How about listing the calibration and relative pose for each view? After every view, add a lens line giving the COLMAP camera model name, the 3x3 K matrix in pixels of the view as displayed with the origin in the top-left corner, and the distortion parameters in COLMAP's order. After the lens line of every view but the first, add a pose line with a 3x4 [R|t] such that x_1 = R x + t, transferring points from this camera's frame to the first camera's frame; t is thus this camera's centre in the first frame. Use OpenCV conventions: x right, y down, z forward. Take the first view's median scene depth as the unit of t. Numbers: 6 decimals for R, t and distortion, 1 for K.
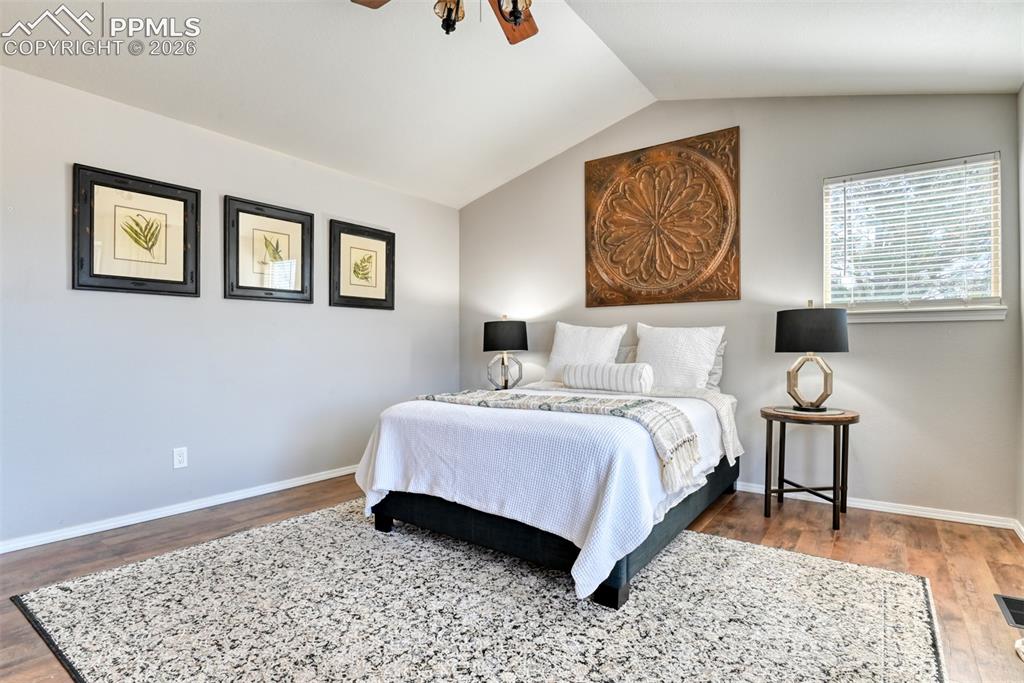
lens RADIAL K [[505.1, 0, 501.9], [0, 505.1, 346.6], [0, 0, 1]] dist [-0.022200, -0.003572]
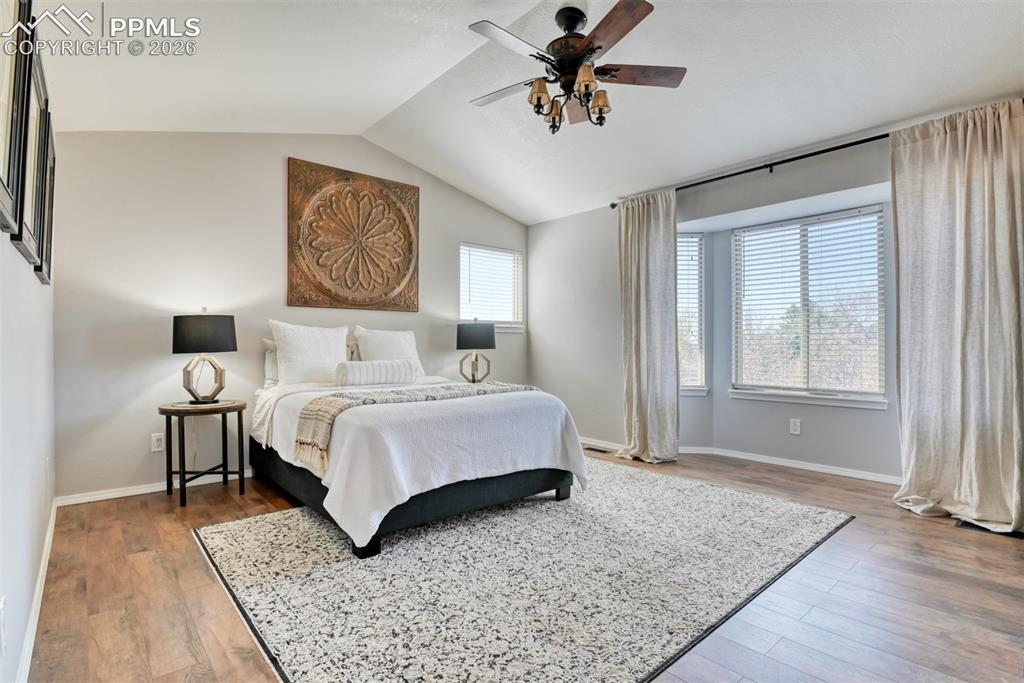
lens RADIAL K [[505.1, 0, 508.4], [0, 505.1, 340.1], [0, 0, 1]] dist [-0.022200, -0.003572]
pose [[0.215134, 0.007484, 0.976556, -0.842368], [0.003507, 0.999958, -0.008435, -0.003047], [-0.976578, 0.005239, 0.215099, 0.460740]]
